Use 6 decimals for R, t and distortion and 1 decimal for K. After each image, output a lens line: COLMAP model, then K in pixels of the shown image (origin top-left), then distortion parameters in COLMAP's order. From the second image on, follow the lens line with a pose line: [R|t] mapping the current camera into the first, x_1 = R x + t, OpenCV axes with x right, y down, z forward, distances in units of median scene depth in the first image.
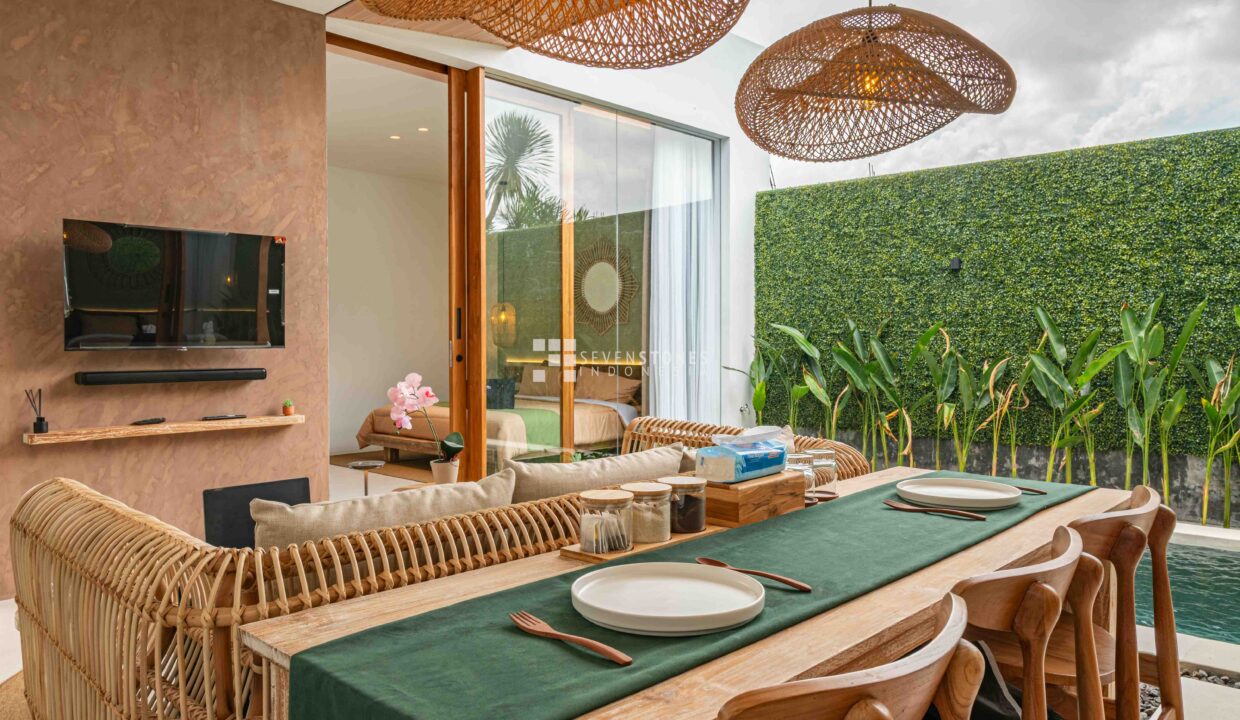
lens RADIAL K [[853.8, 0, 618.9], [0, 853.8, 356.9], [0, 0, 1]] dist [-0.004442, -0.004051]
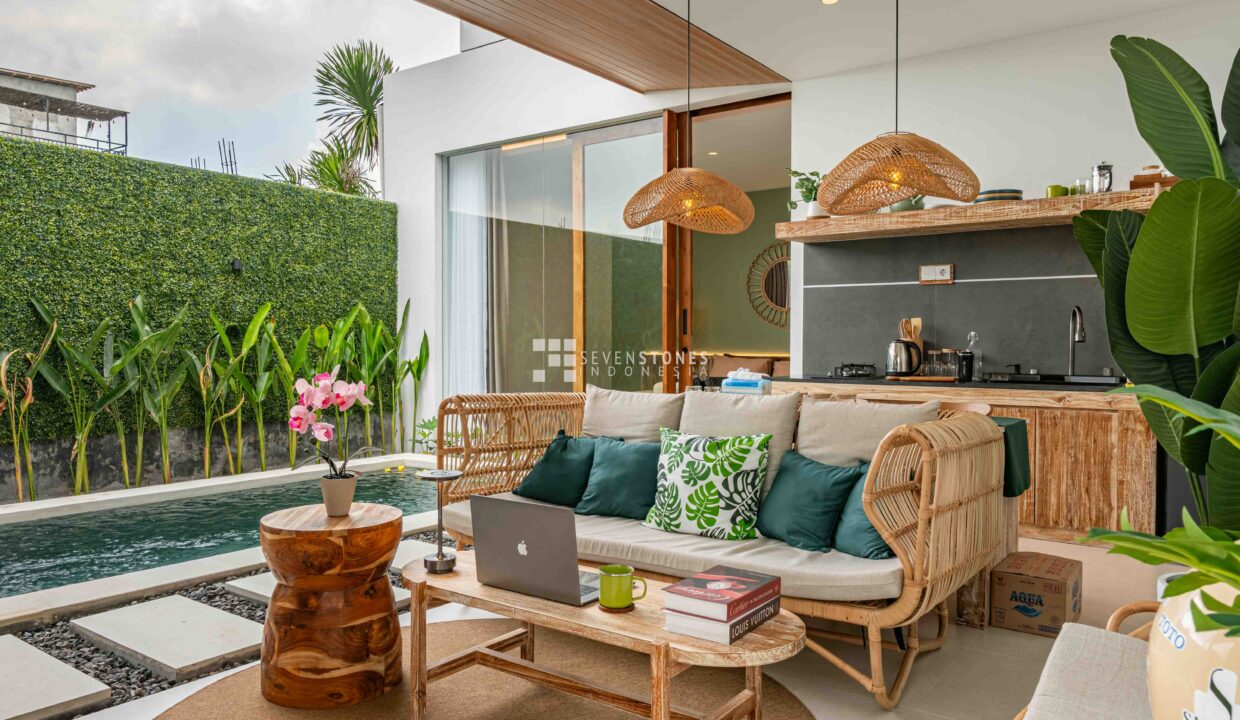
lens RADIAL K [[853.8, 0, 618.9], [0, 853.8, 356.9], [0, 0, 1]] dist [-0.004442, -0.004051]
pose [[-0.115937, -0.015426, 0.993137, -0.576464], [0.015738, 0.999725, 0.017365, 0.002808], [-0.993132, 0.017644, -0.115662, 0.472077]]
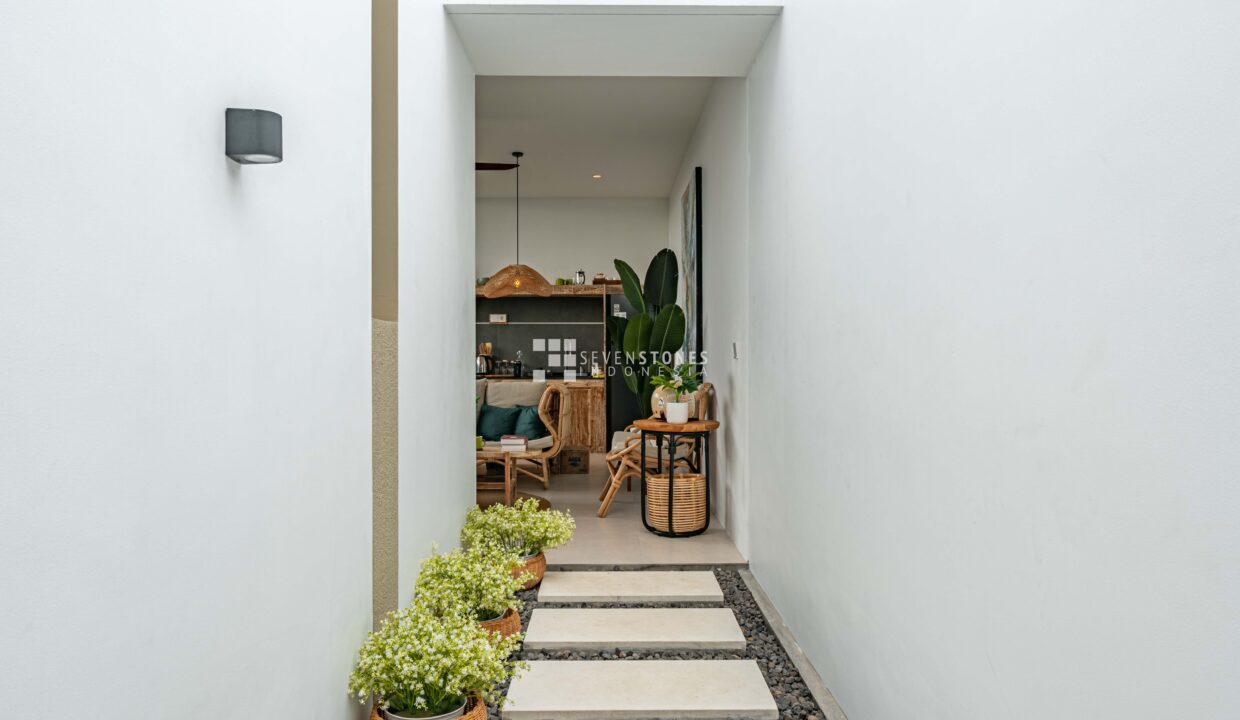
lens RADIAL K [[853.8, 0, 618.9], [0, 853.8, 356.9], [0, 0, 1]] dist [-0.004442, -0.004051]
pose [[-0.692733, 0.002489, 0.721190, -1.710222], [0.014018, 0.999852, 0.010014, -0.012915], [-0.721058, 0.017046, -0.692665, 1.711158]]
